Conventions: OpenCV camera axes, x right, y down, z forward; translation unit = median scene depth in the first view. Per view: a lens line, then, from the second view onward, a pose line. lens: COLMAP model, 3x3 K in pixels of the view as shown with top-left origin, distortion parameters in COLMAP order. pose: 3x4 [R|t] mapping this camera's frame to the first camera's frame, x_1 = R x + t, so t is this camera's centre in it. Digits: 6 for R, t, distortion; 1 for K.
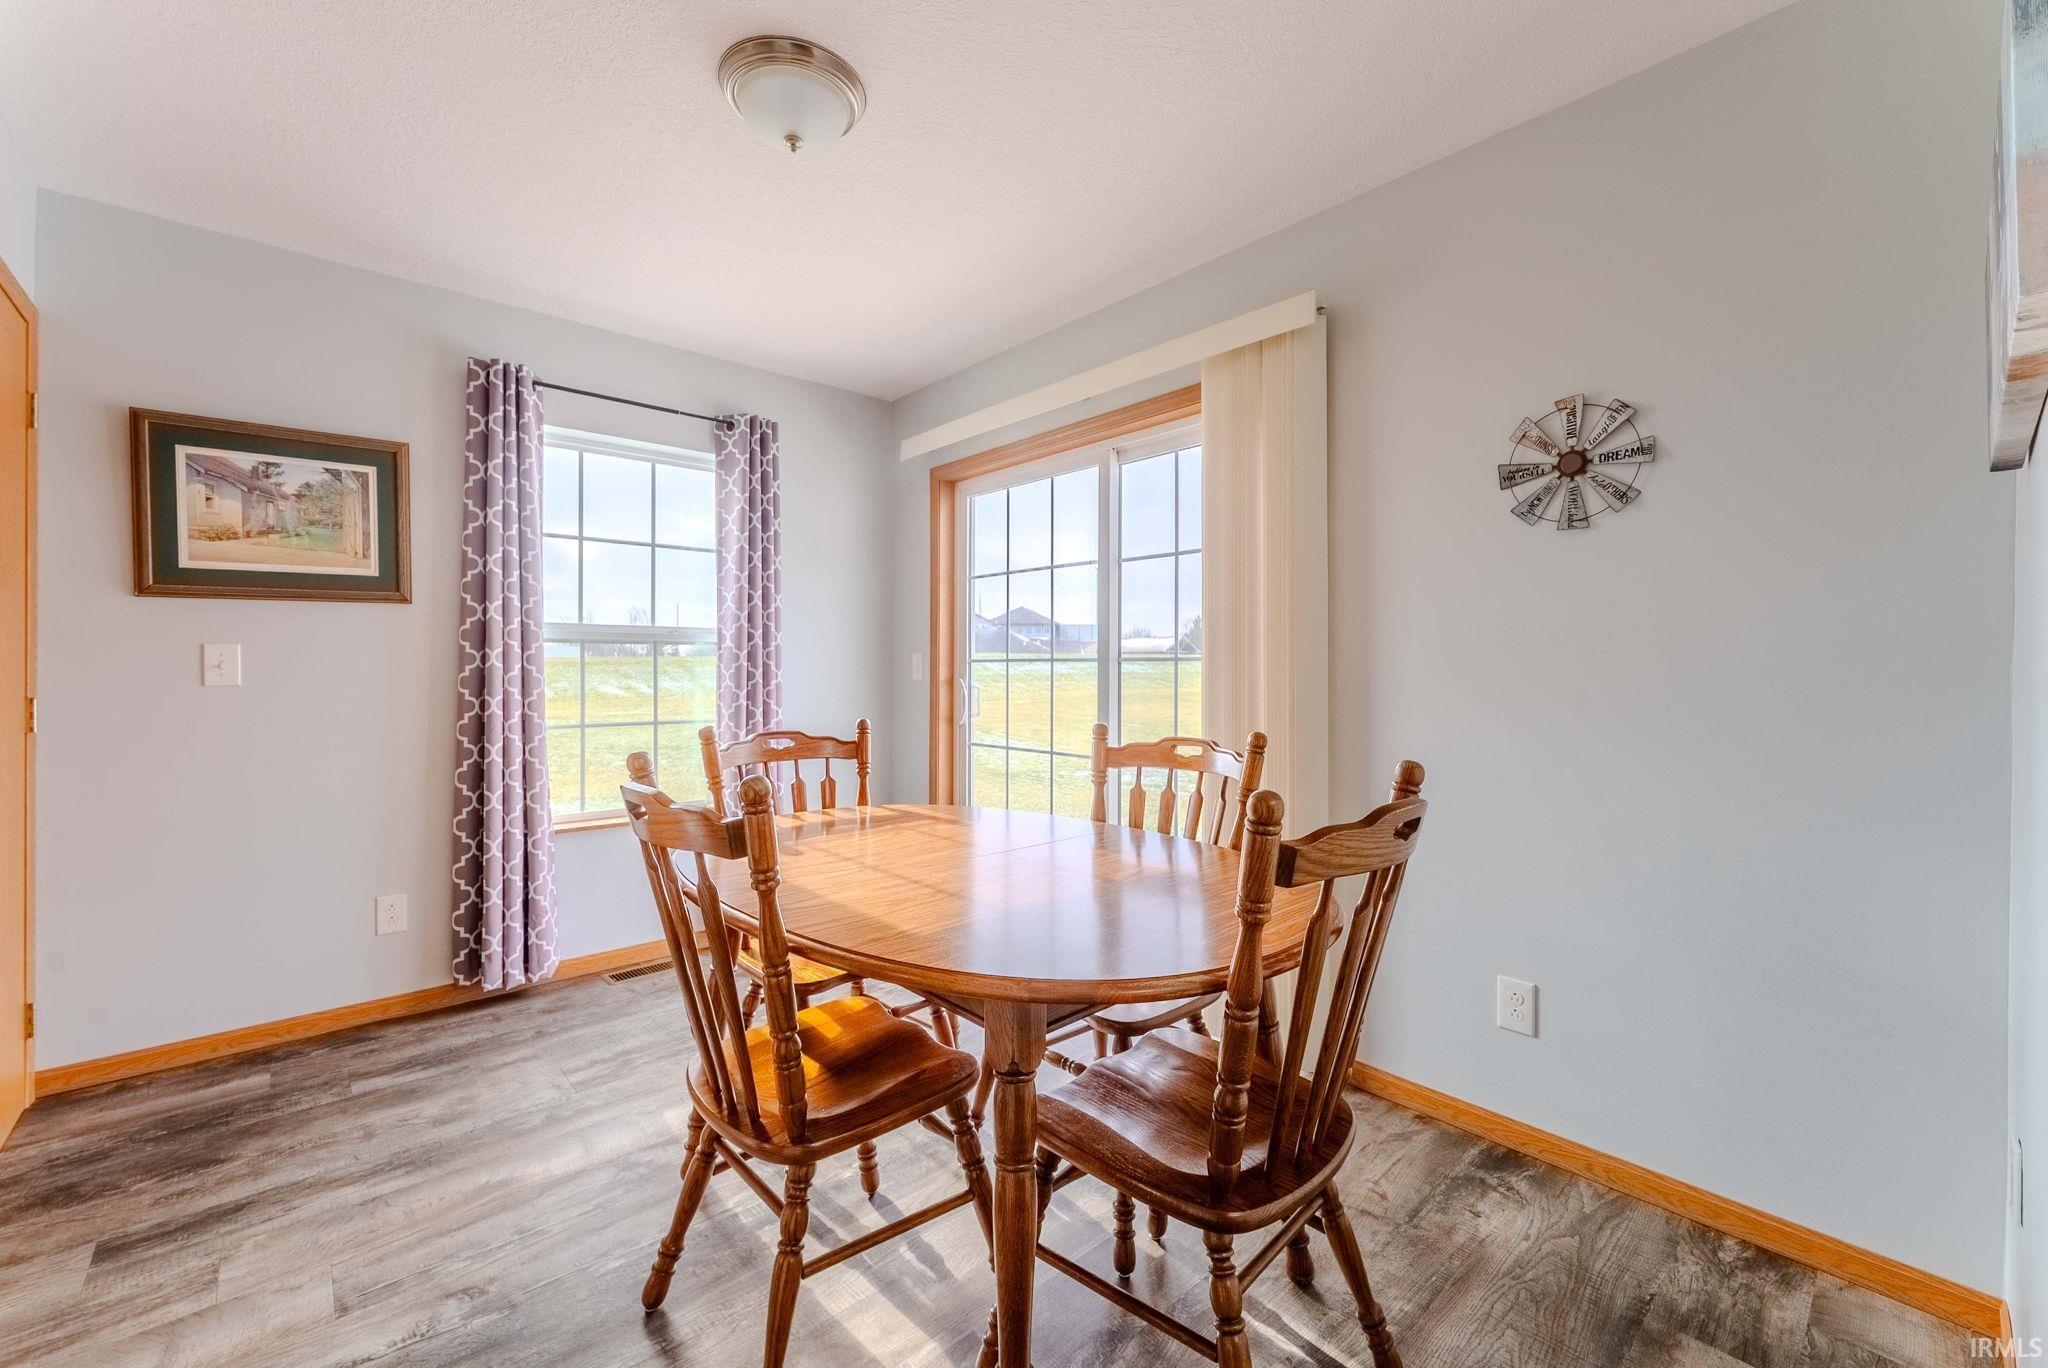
lens RADIAL K [[831.1, 0, 1014.1], [0, 831.1, 672.0], [0, 0, 1]] dist [0.004856, -0.000314]
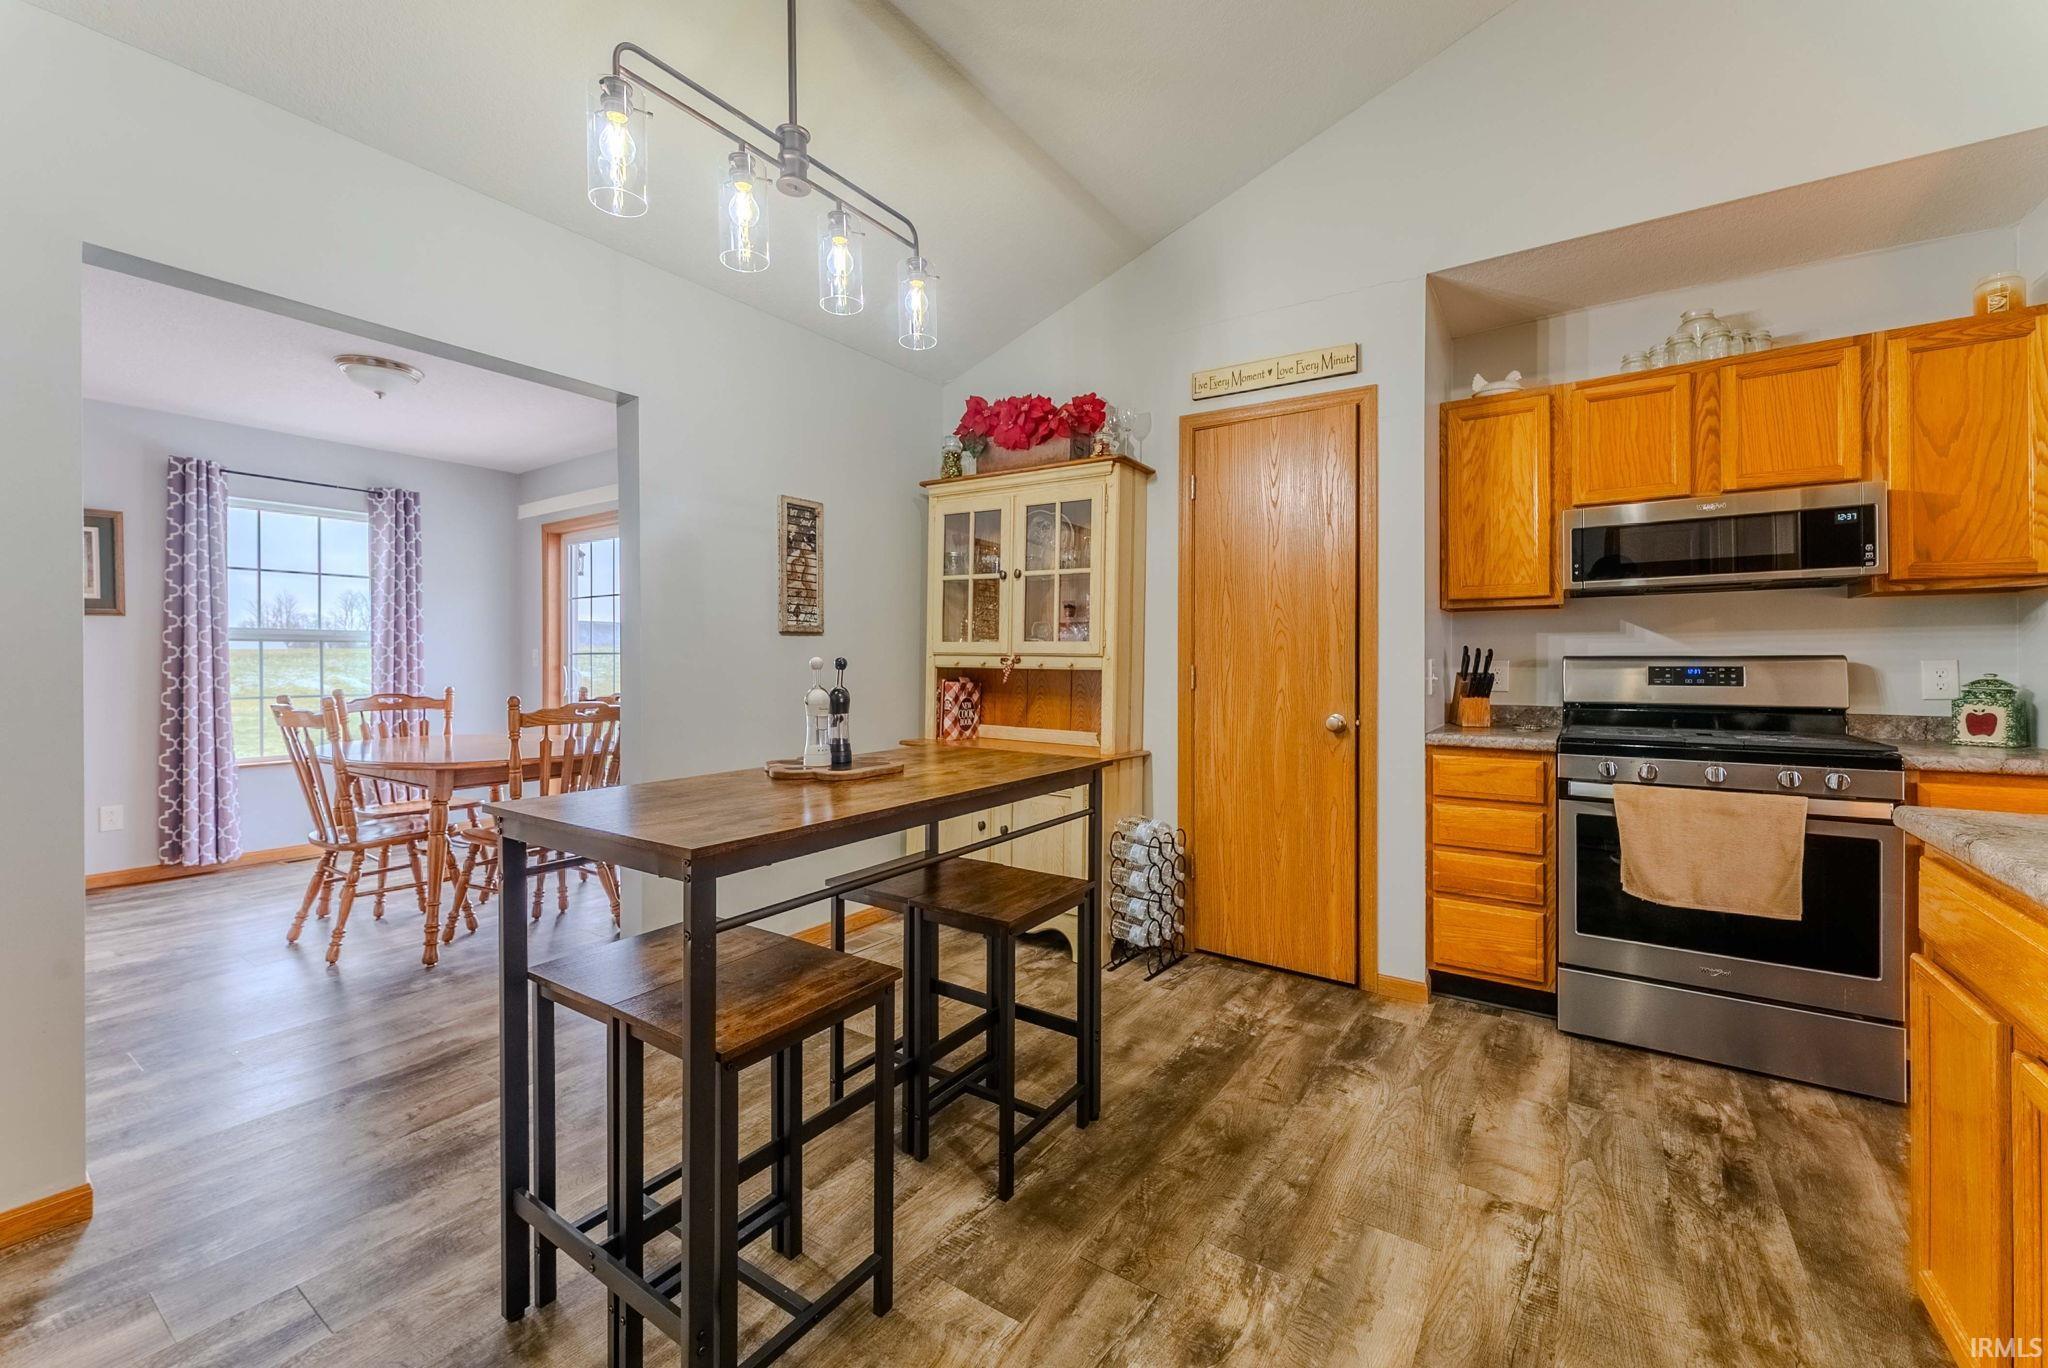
lens RADIAL K [[831.1, 0, 1022.8], [0, 831.1, 671.4], [0, 0, 1]] dist [0.004856, -0.000314]
pose [[0.968416, -0.002310, 0.249331, 0.458412], [0.000575, 0.999975, 0.007033, 0.009681], [-0.249341, -0.006668, 0.968393, -0.837772]]
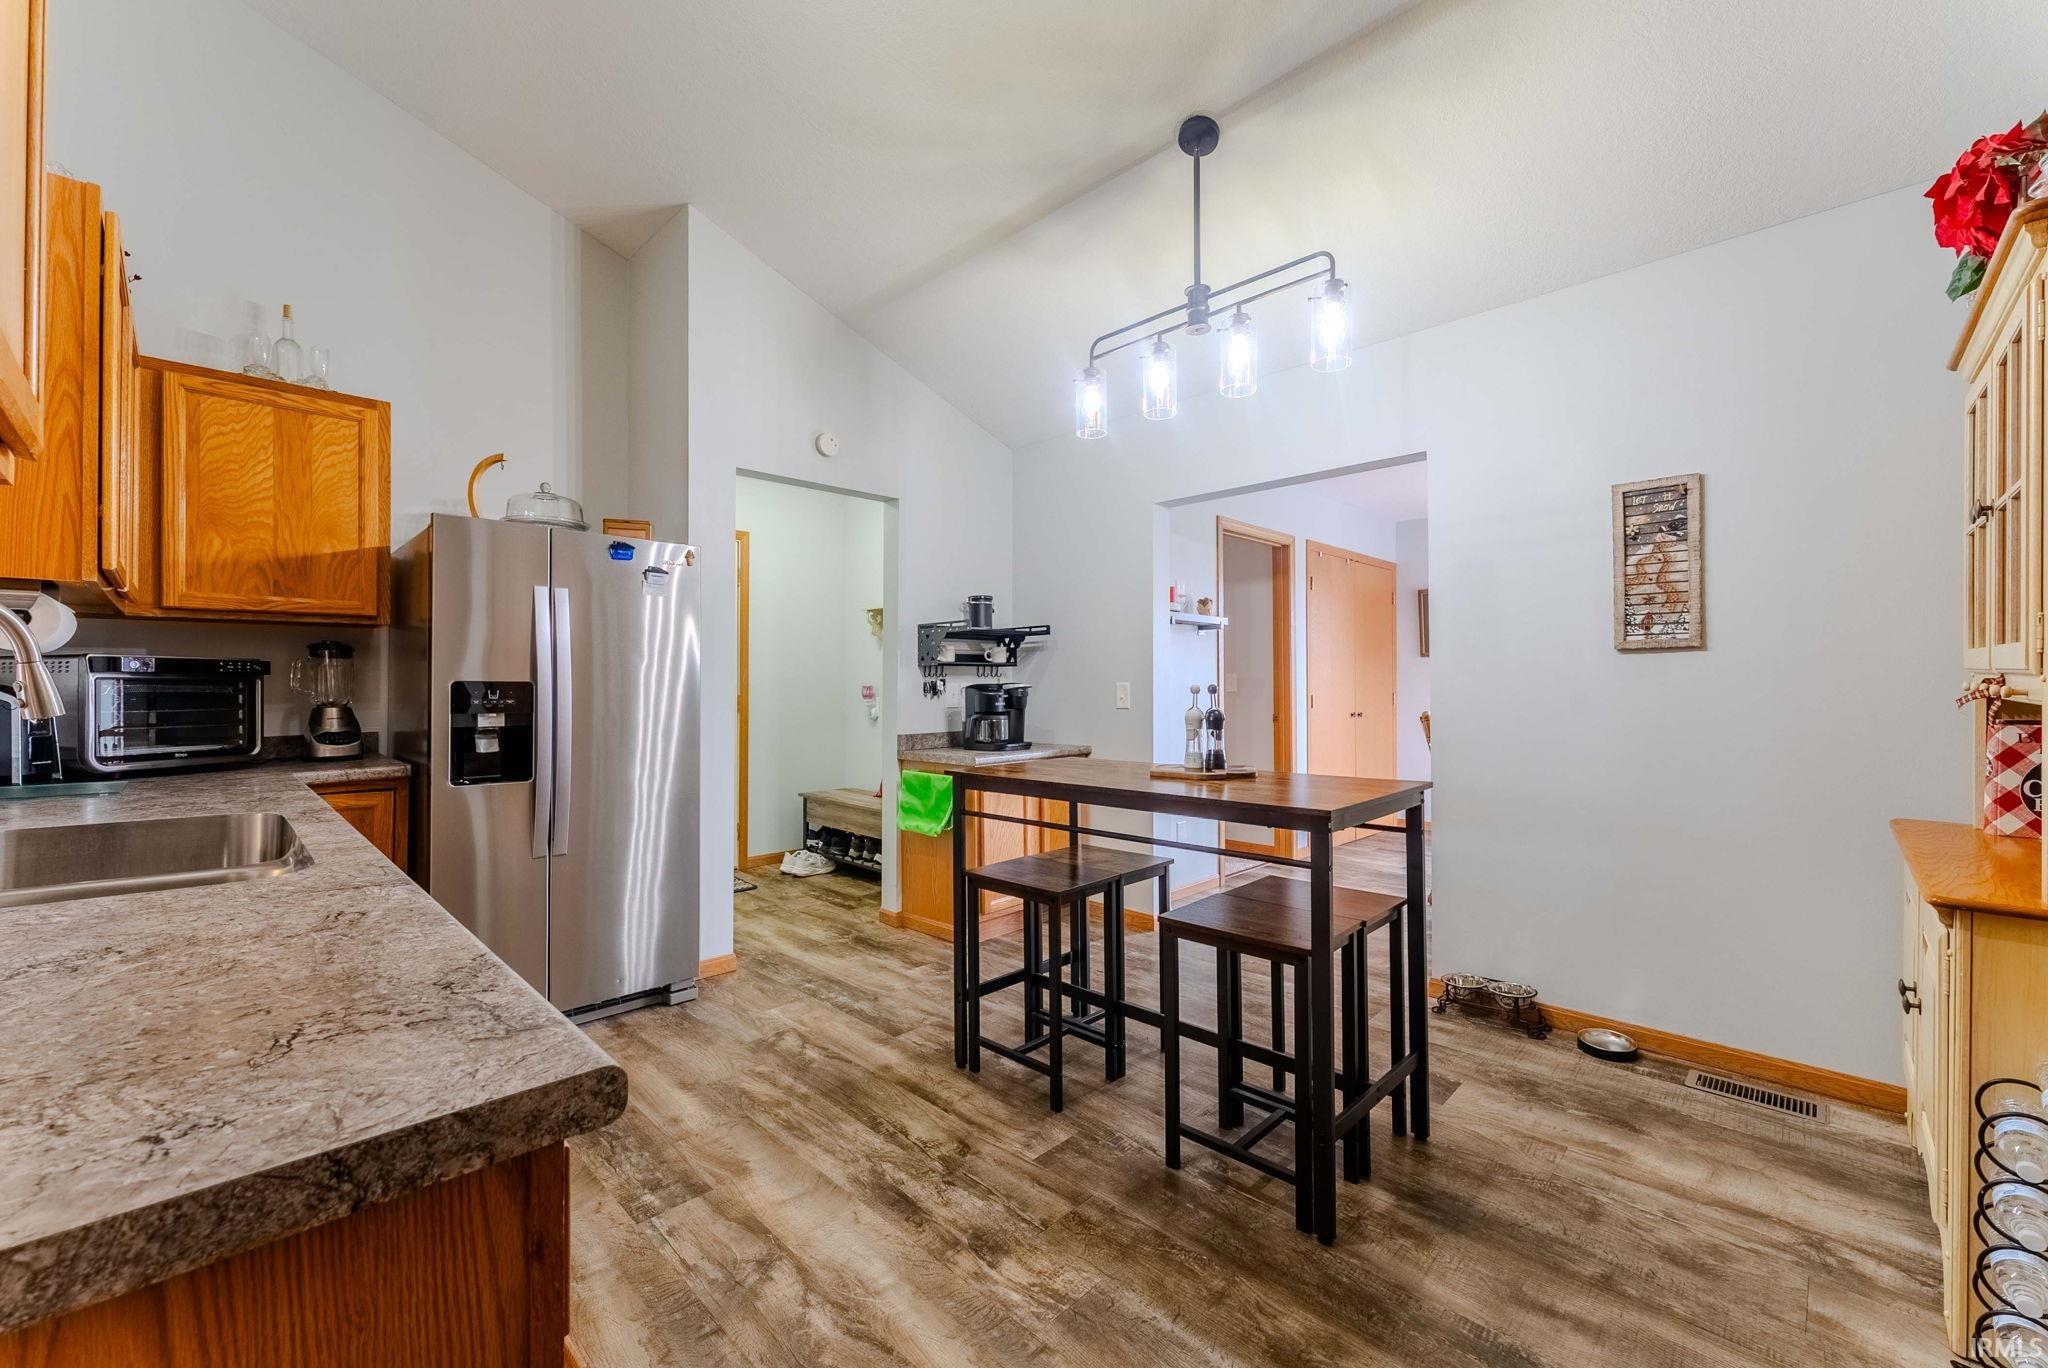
lens RADIAL K [[831.1, 0, 1024.4], [0, 831.1, 692.4], [0, 0, 1]] dist [0.004856, -0.000314]
pose [[0.071363, 0.010741, -0.997393, 1.268204], [-0.000438, 0.999942, 0.010737, 0.002080], [0.997450, -0.000329, 0.071364, -0.416912]]
